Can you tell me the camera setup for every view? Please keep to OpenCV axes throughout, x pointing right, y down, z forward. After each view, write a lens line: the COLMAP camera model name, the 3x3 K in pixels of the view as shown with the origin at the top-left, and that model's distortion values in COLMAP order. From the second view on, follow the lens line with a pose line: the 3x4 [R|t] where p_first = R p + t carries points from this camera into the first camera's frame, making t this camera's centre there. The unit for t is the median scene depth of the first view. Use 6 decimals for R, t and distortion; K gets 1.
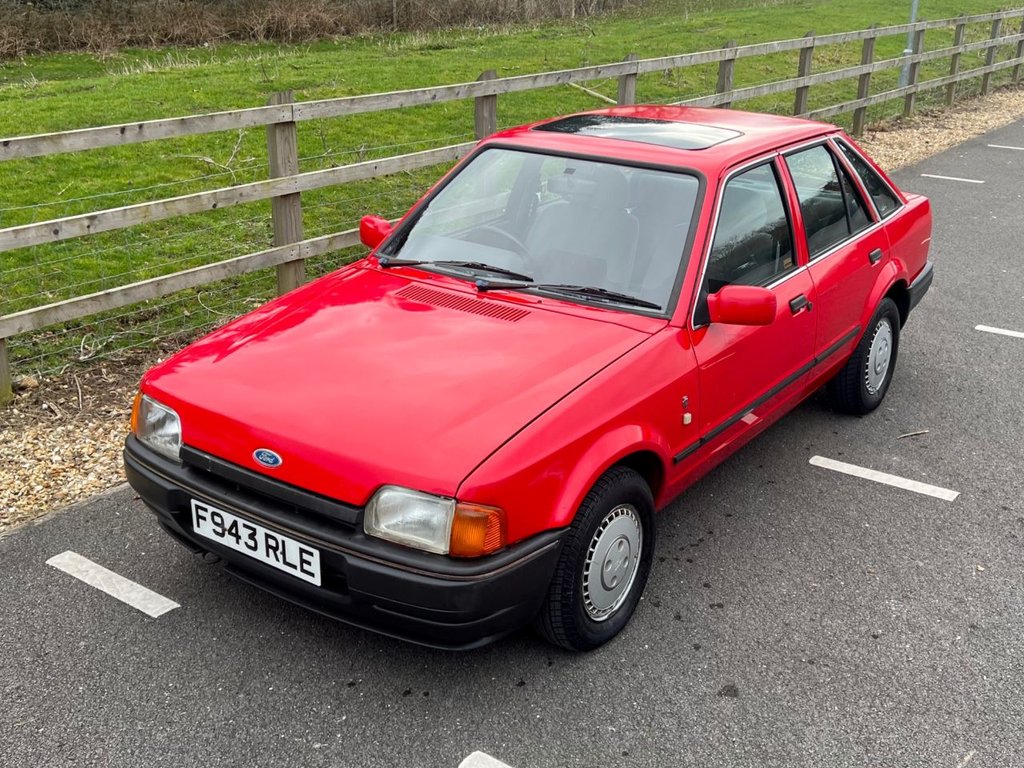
lens RADIAL K [[1160.6, 0, 490.9], [0, 1160.6, 347.3], [0, 0, 1]] dist [0.110226, -0.231438]
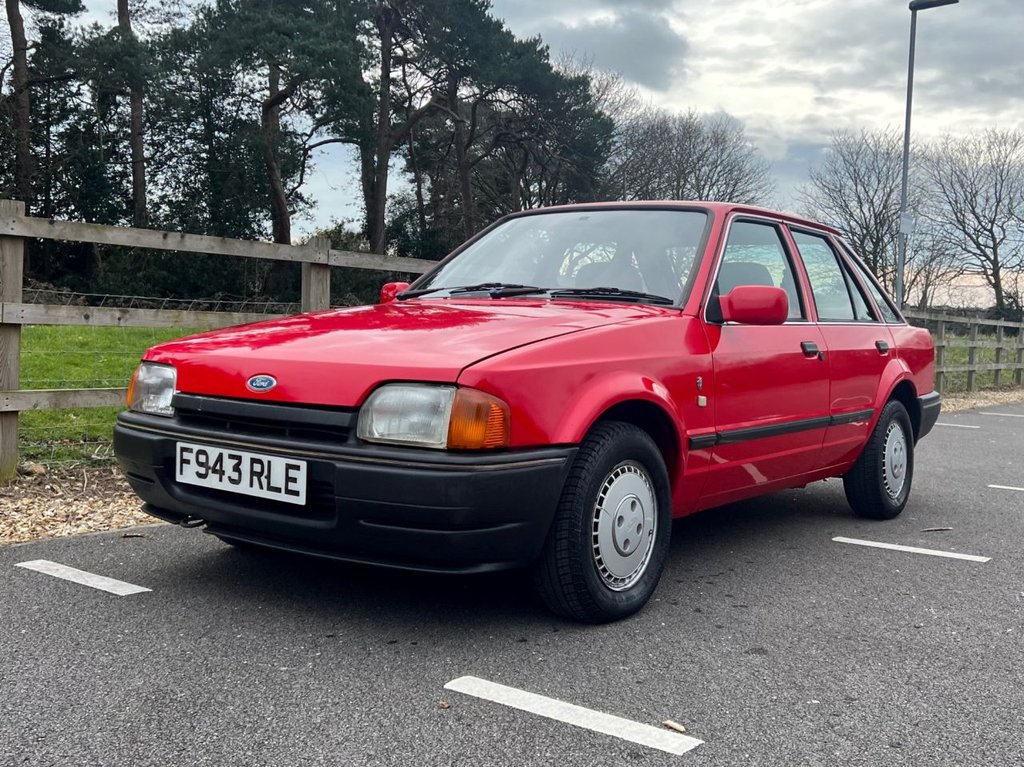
lens RADIAL K [[1077.3, 0, 522.8], [0, 1077.3, 367.6], [0, 0, 1]] dist [0.079332, -0.117263]
pose [[0.999650, 0.026455, -0.000810, 0.021361], [-0.025308, 0.946460, -0.321826, 0.355364], [-0.007747, 0.321734, 0.946798, 0.155958]]
